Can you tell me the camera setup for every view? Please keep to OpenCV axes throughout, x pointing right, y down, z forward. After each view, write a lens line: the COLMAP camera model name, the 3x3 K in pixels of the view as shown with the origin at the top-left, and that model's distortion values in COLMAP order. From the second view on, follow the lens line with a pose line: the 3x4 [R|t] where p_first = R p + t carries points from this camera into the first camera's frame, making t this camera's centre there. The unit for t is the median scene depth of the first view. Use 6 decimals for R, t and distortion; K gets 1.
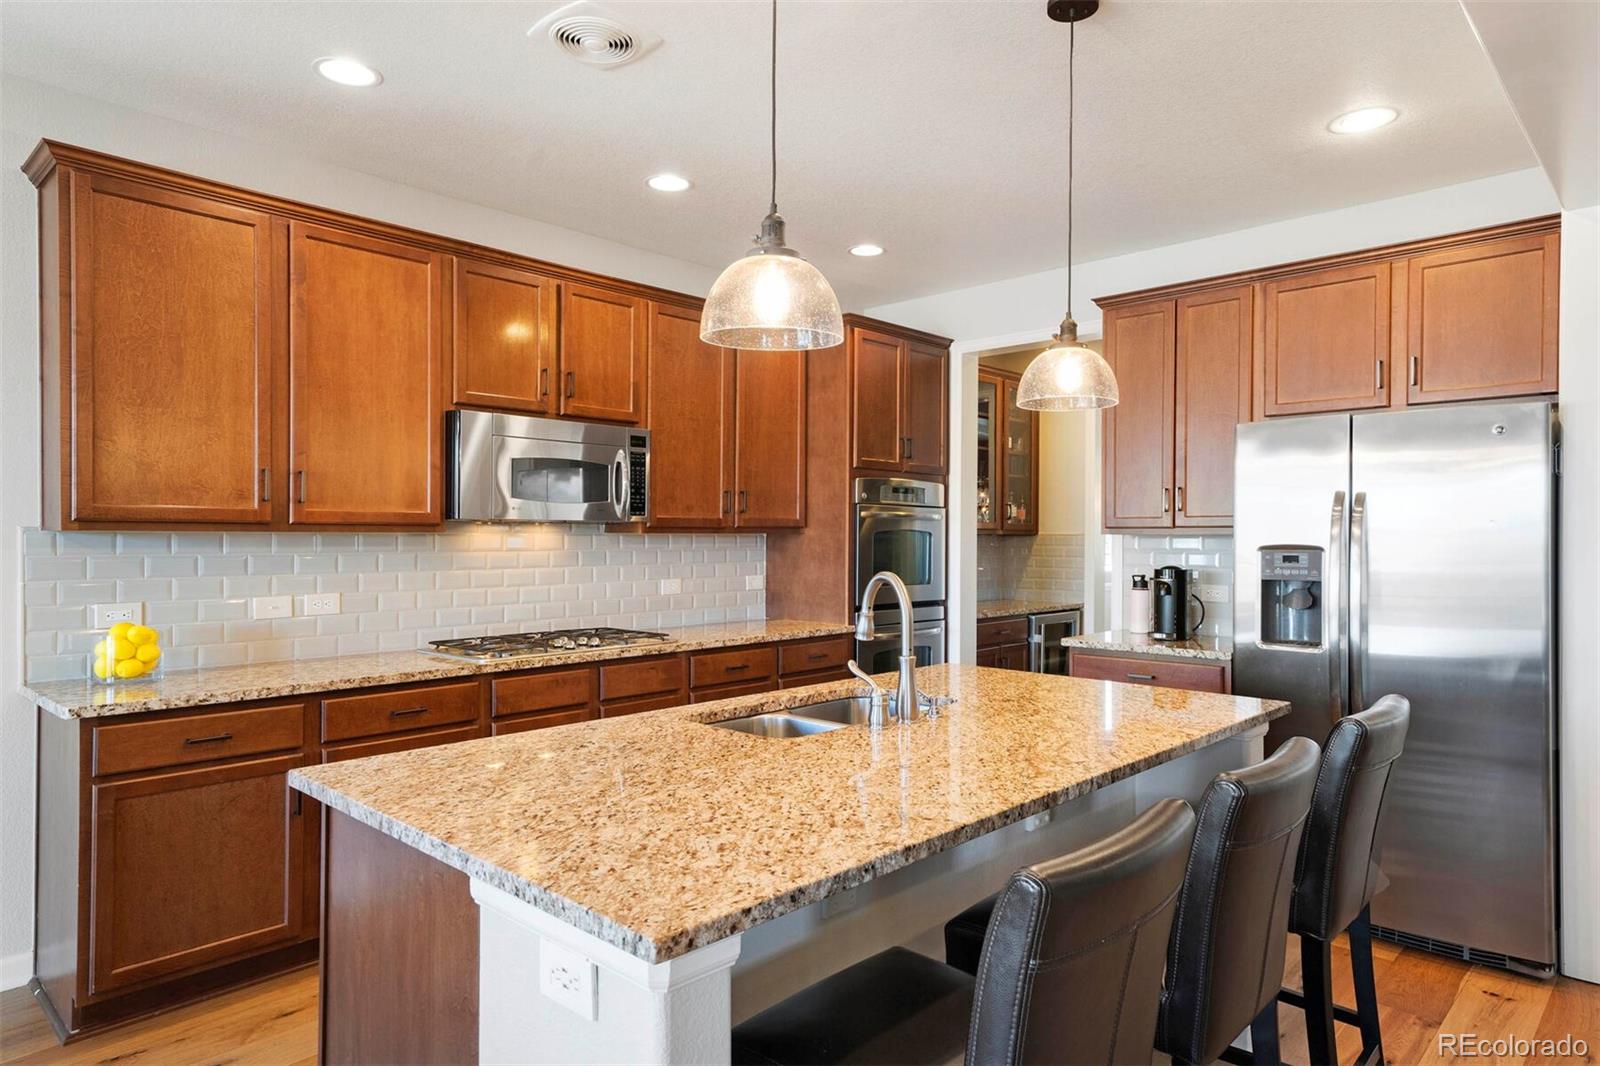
lens RADIAL K [[954.1, 0, 786.3], [0, 954.1, 536.4], [0, 0, 1]] dist [0.027362, 0.001861]
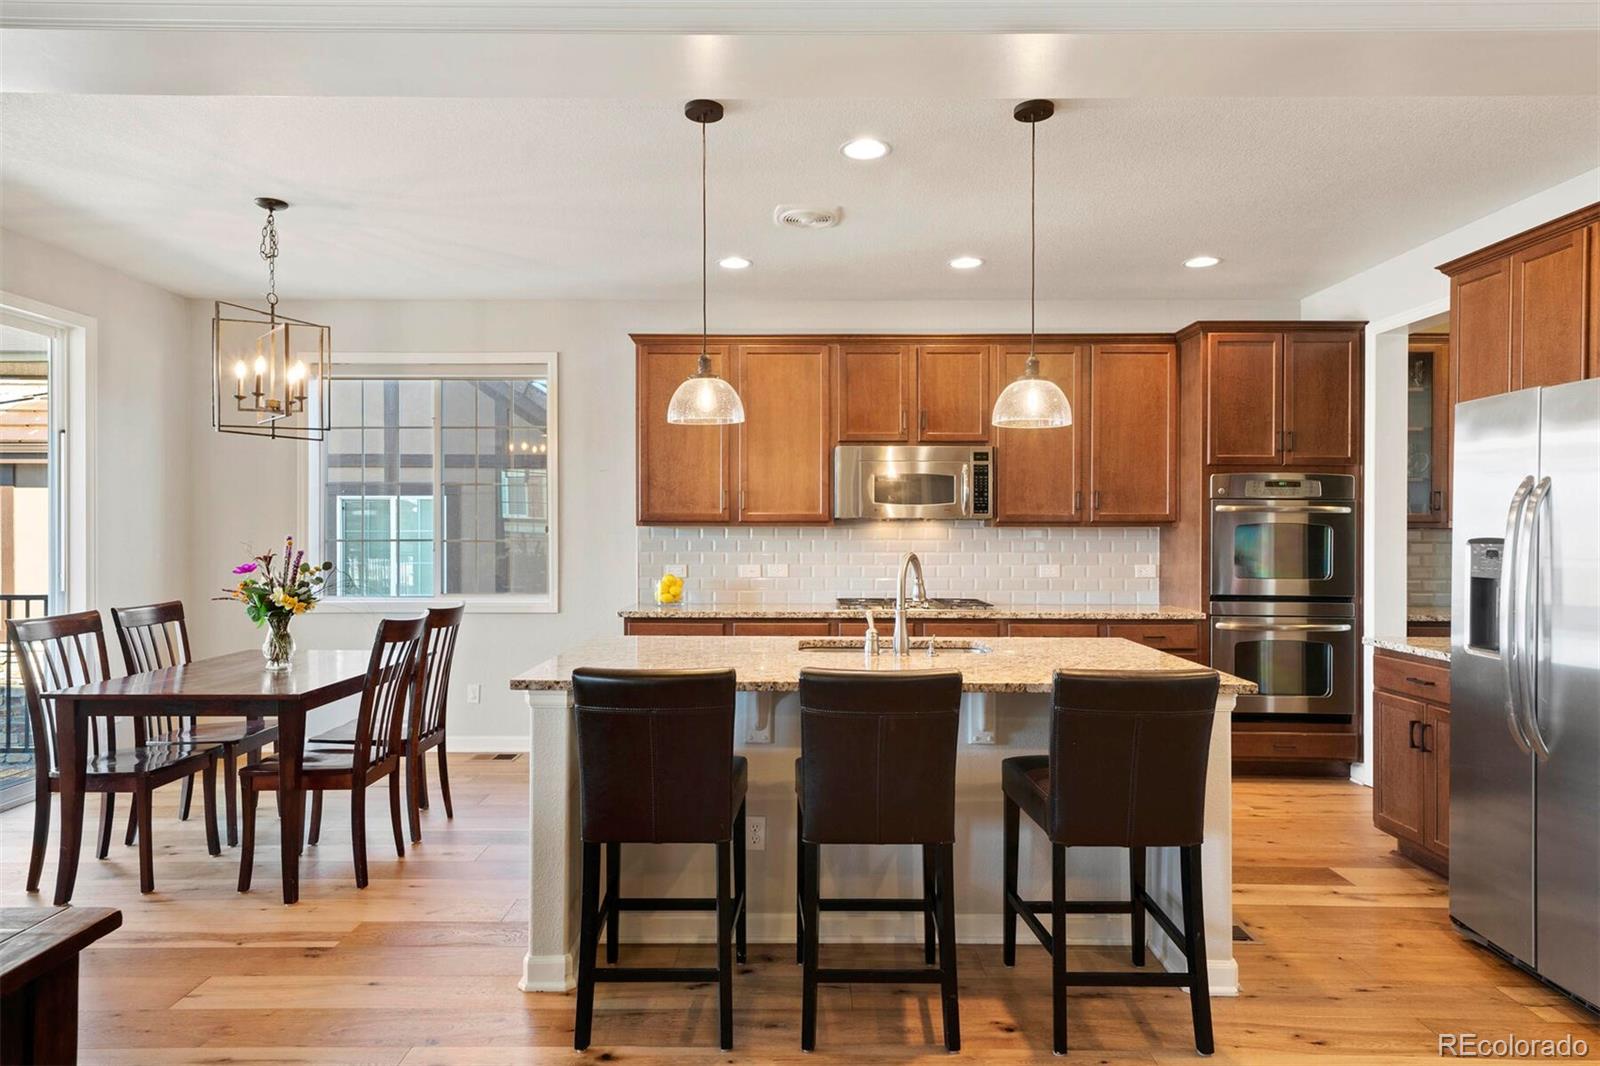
lens RADIAL K [[919.3, 0, 800.0], [0, 919.3, 533.0], [0, 0, 1]] dist [0.000954, 0.001060]
pose [[0.686728, 0.002288, -0.726911, 0.608140], [-0.001392, 0.999997, 0.001833, 0.003190], [0.726913, -0.000248, 0.686729, -0.042021]]
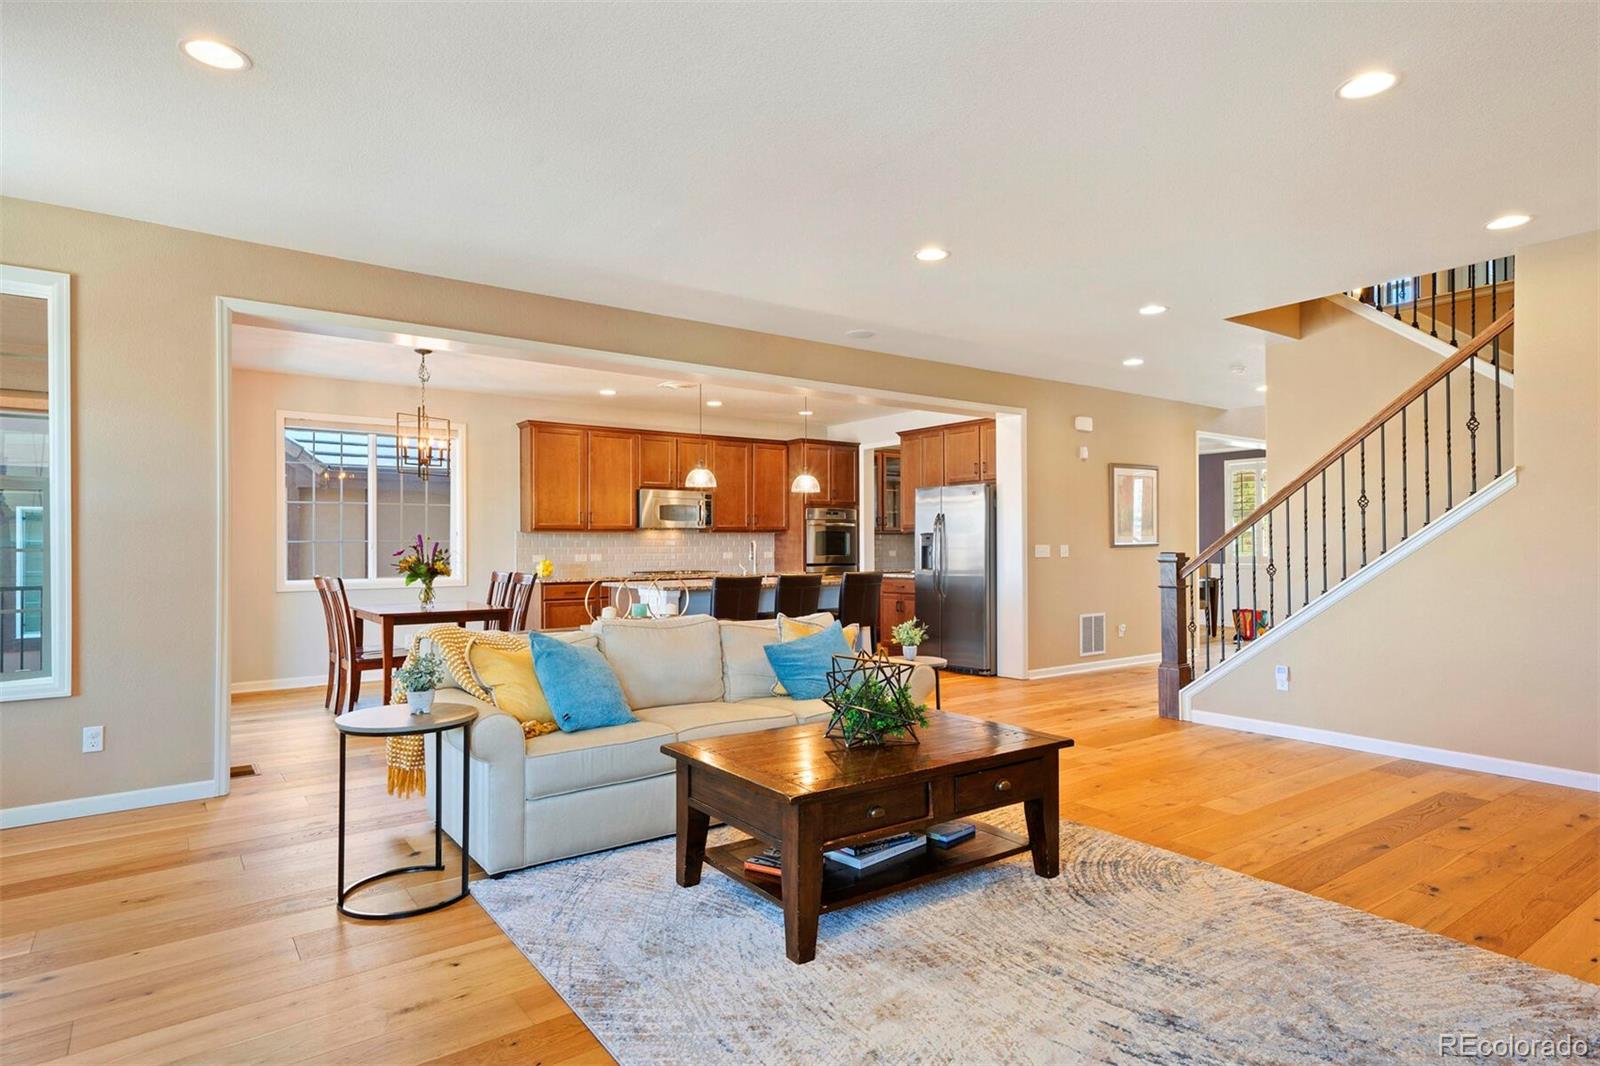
lens RADIAL K [[871.3, 0, 800.0], [0, 871.3, 533.0], [0, 0, 1]] dist [-0.001207, -0.000246]
pose [[0.985226, -0.010846, -0.170914, 0.508994], [0.007974, 0.999815, -0.017483, 0.043004], [0.171072, 0.015862, 0.985131, -1.324145]]
